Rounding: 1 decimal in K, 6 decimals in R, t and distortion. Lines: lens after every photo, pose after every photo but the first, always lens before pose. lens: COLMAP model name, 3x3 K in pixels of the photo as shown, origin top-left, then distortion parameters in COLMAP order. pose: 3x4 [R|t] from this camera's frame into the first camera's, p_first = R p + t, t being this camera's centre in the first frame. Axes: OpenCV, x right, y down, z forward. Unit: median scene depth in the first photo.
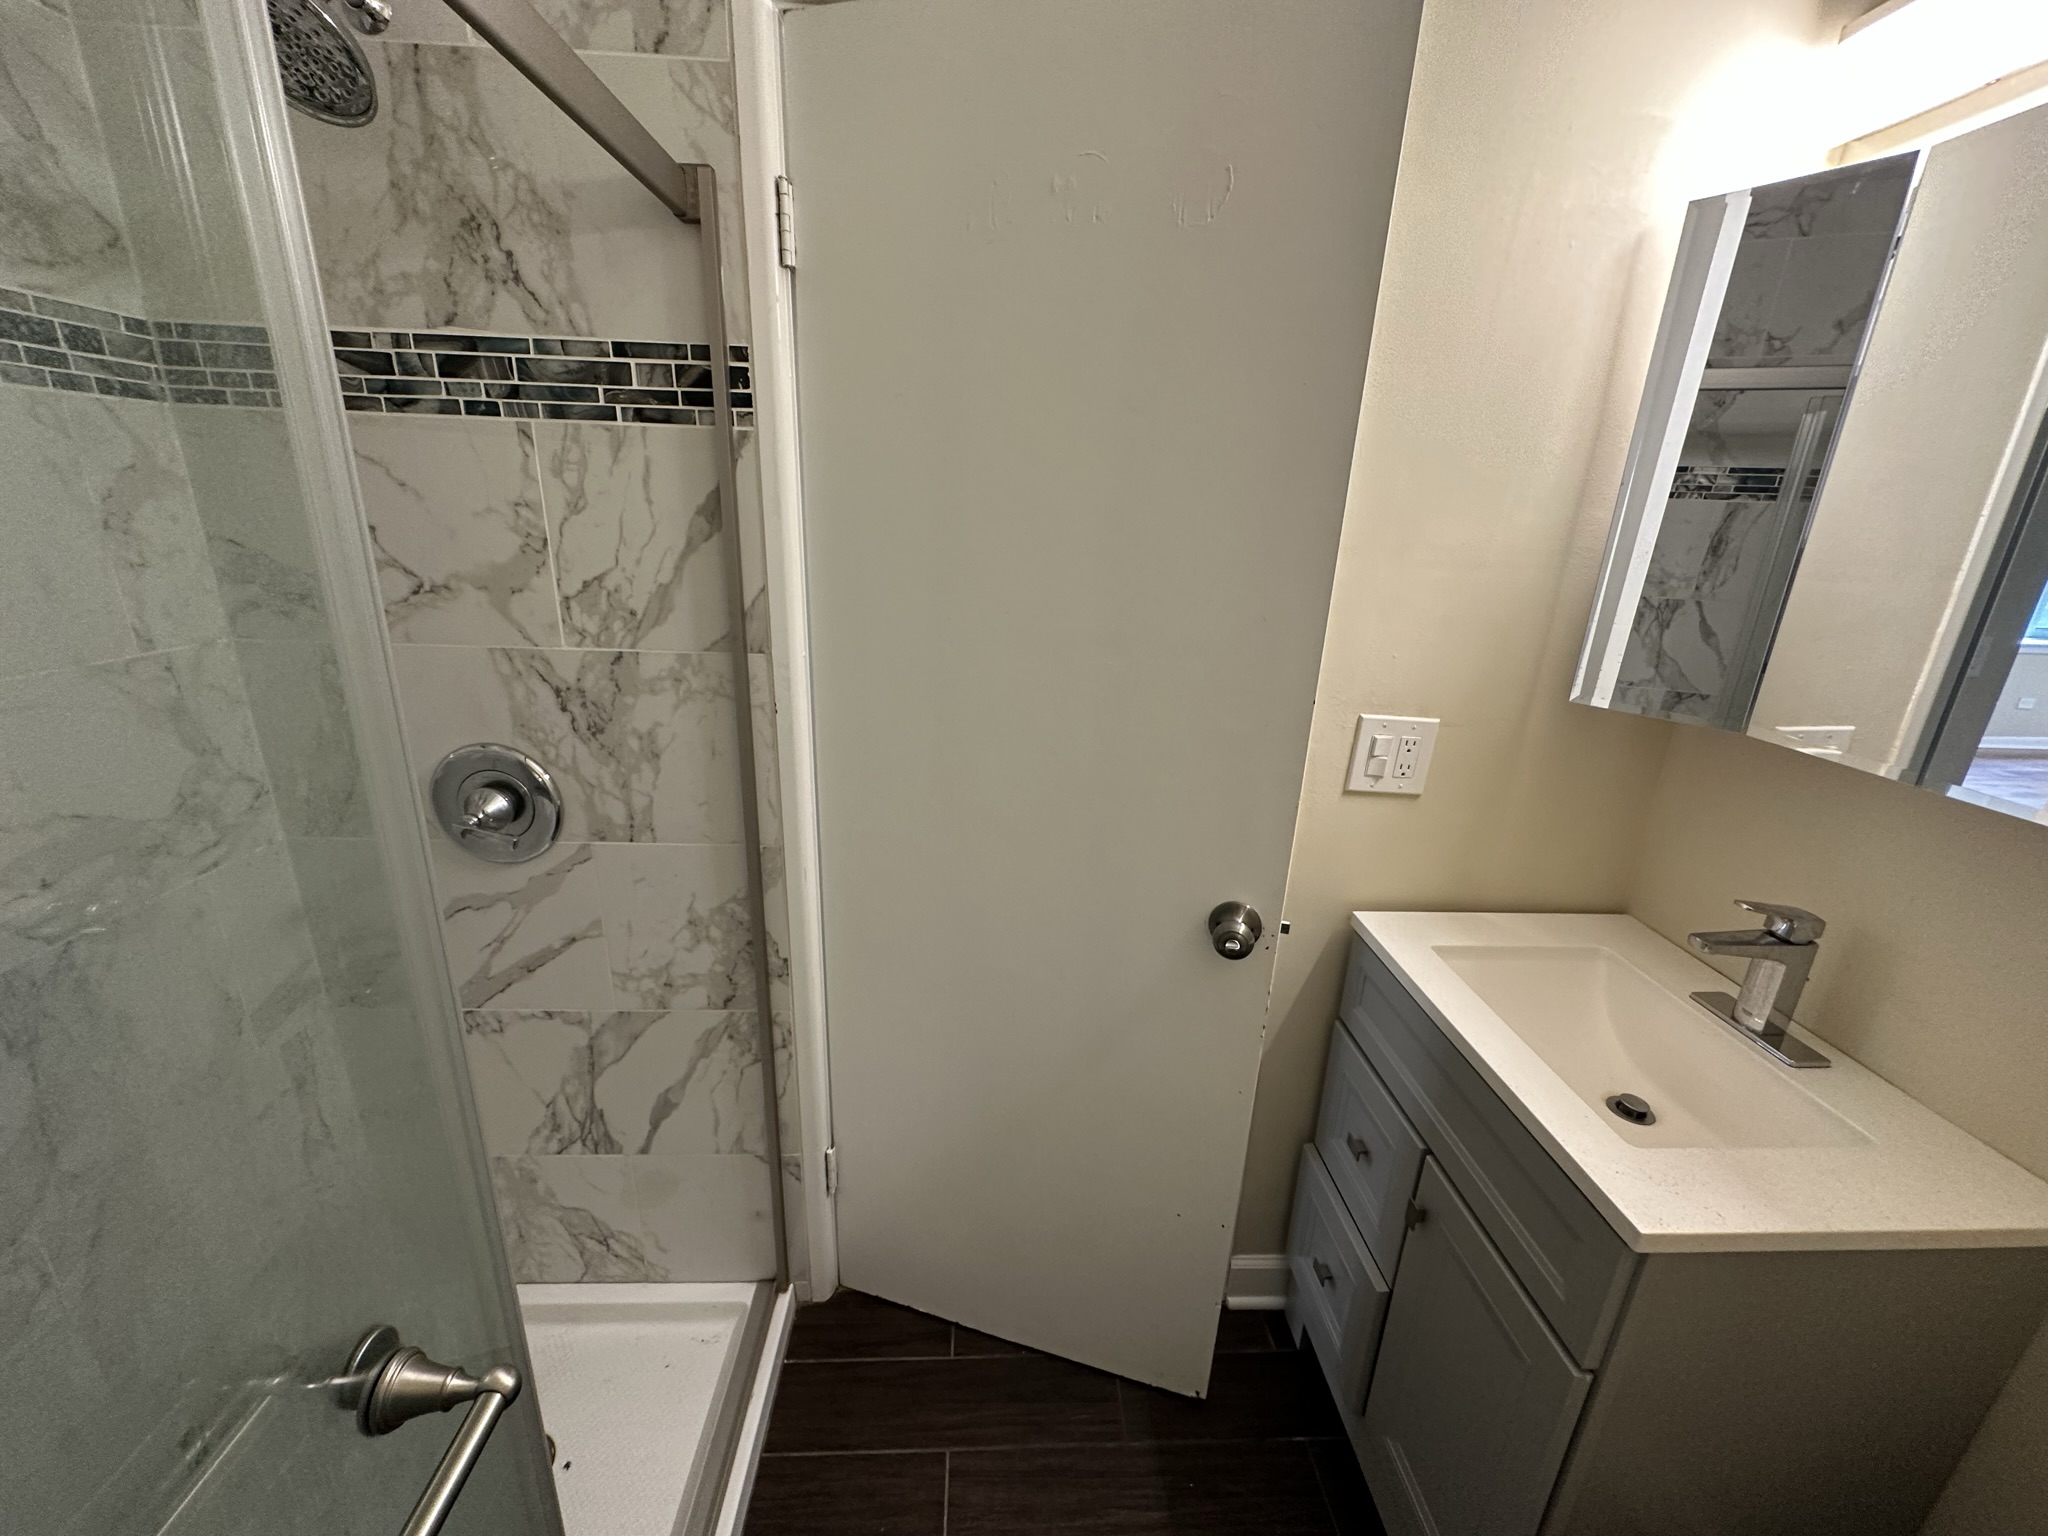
lens RADIAL K [[812.9, 0, 1036.8], [0, 812.9, 772.6], [0, 0, 1]] dist [-0.002878, 0.000771]
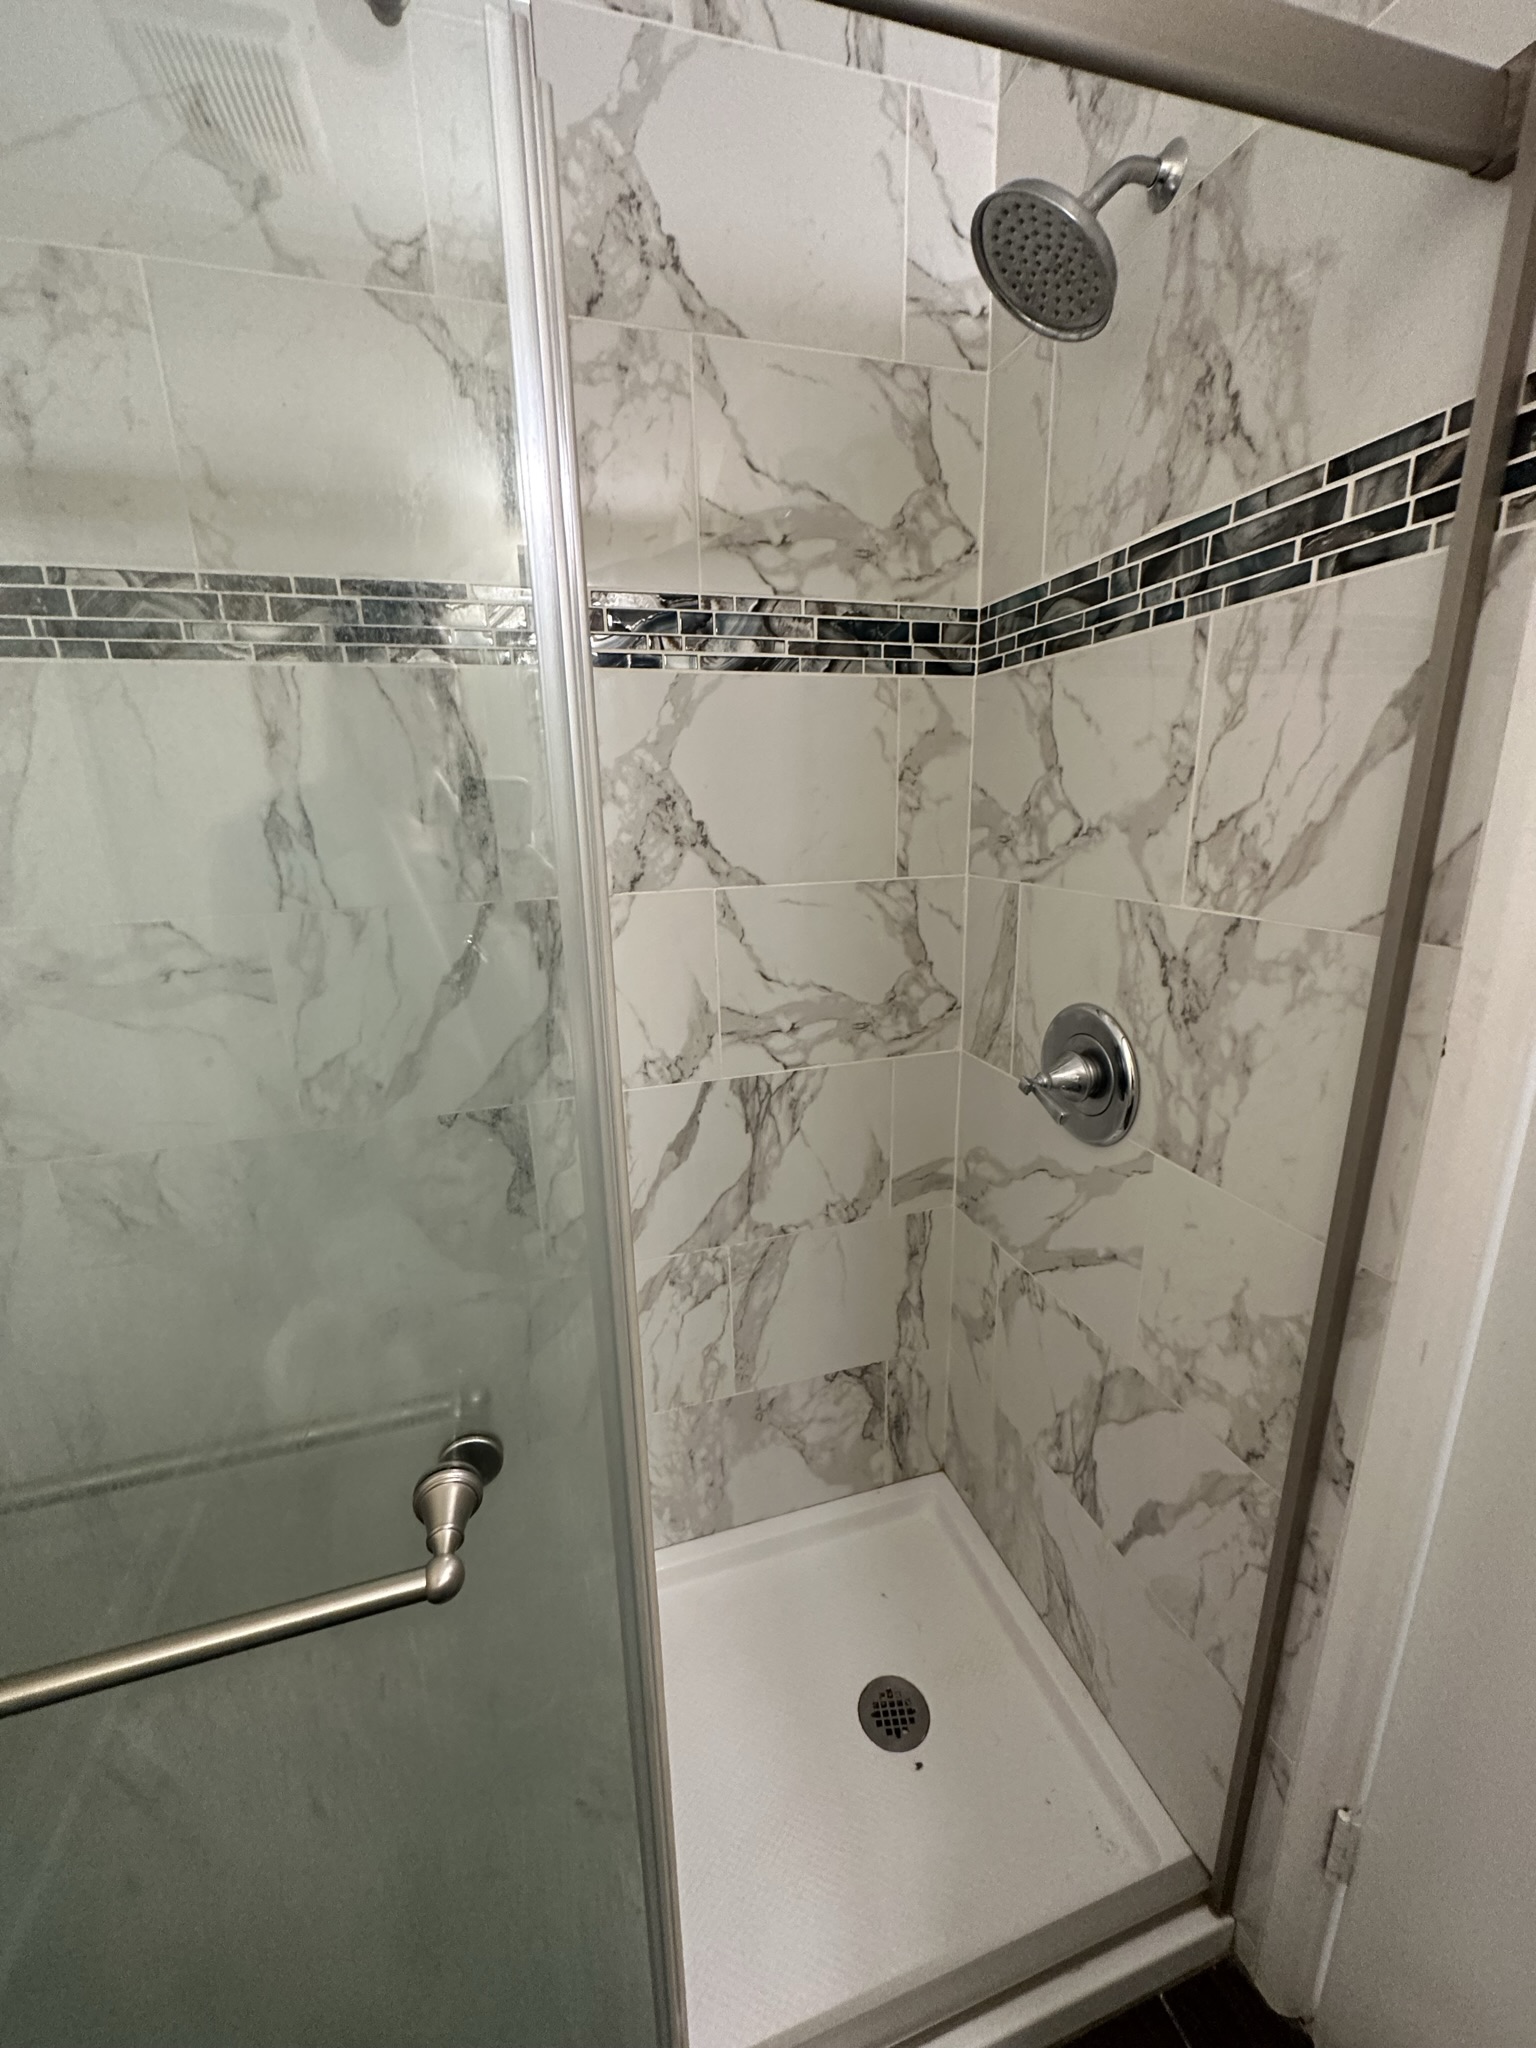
lens RADIAL K [[812.9, 0, 764.8], [0, 812.9, 1020.7], [0, 0, 1]] dist [-0.002878, 0.000771]
pose [[0.235410, 0.212233, -0.948440, 0.097629], [-0.271239, 0.951439, 0.145580, -0.056294], [0.933280, 0.222983, 0.281545, 0.450616]]
